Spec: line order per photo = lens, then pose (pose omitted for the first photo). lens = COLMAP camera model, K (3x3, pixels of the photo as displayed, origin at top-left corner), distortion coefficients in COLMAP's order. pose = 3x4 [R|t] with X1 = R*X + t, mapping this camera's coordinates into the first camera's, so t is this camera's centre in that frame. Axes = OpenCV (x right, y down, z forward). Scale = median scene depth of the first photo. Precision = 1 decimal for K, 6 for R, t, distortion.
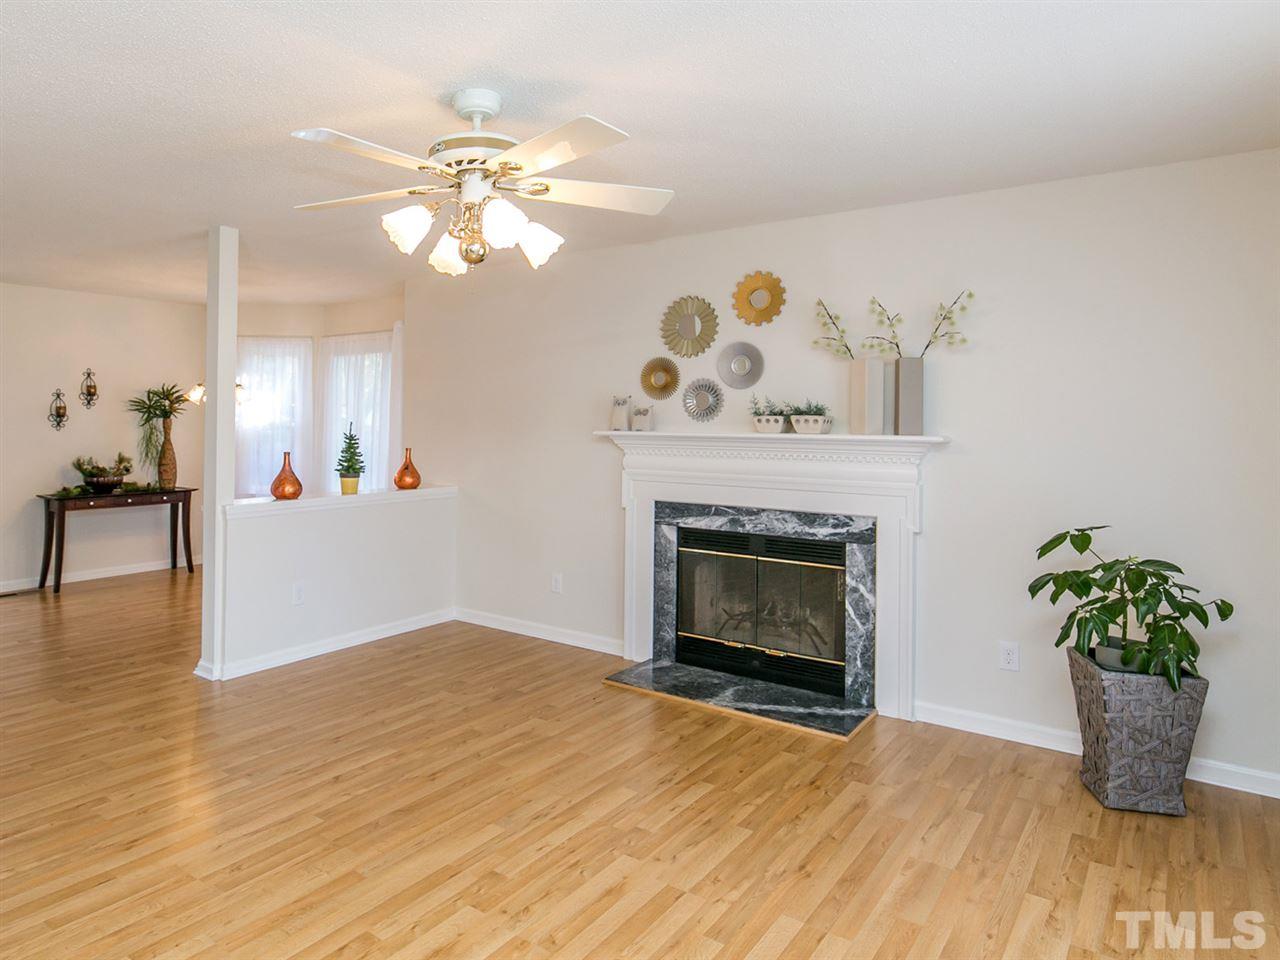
lens RADIAL K [[680.3, 0, 517.0], [0, 680.3, 455.3], [0, 0, 1]] dist [-0.002011, -0.000753]
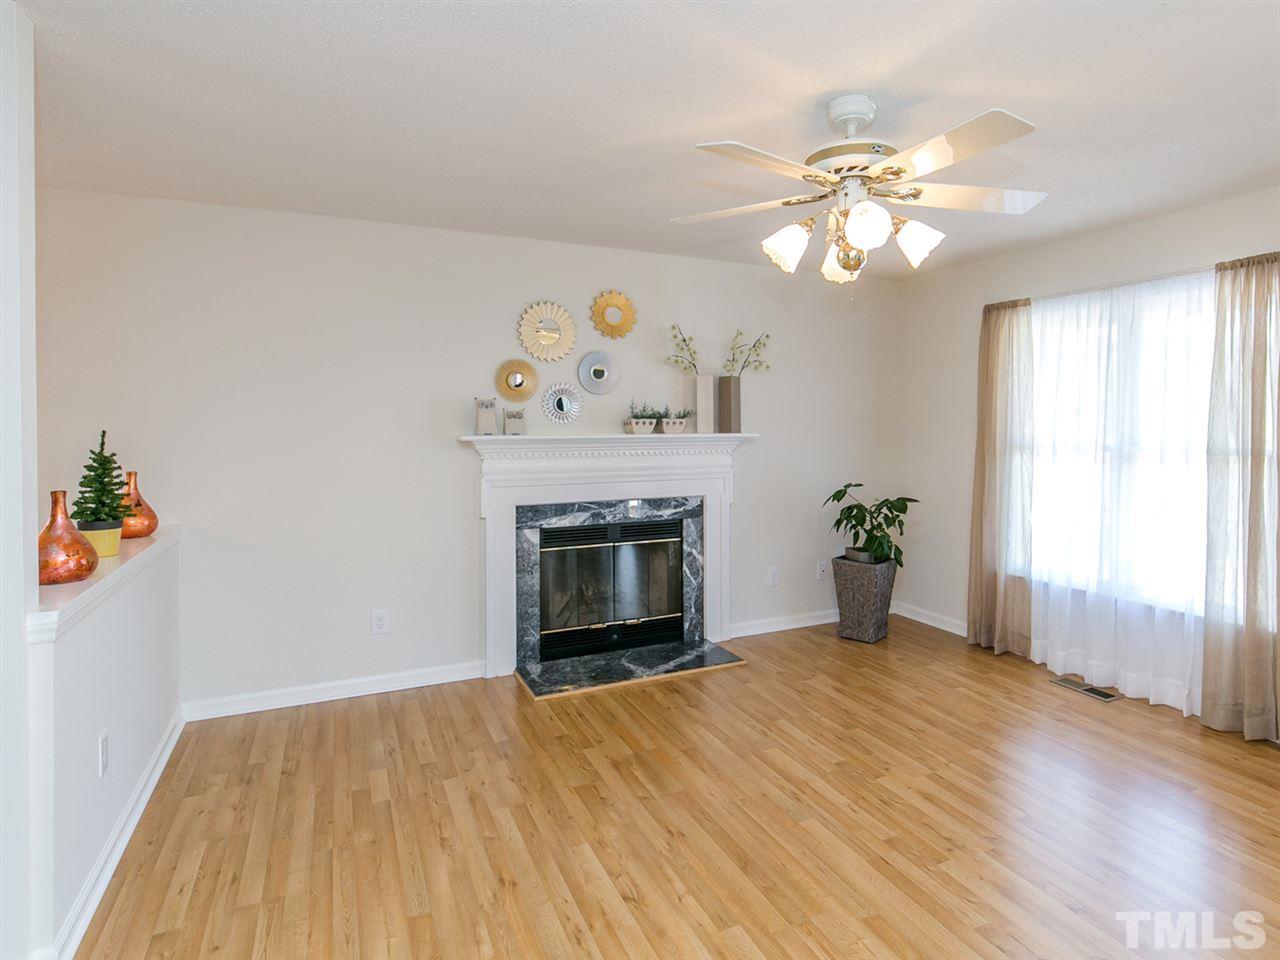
lens RADIAL K [[660.3, 0, 634.3], [0, 660.3, 463.4], [0, 0, 1]] dist [0.000726, -0.000398]
pose [[0.533882, -0.059084, 0.843492, -0.600200], [0.049662, 0.998025, 0.038475, -0.026479], [-0.844099, 0.021349, 0.535762, 0.414326]]
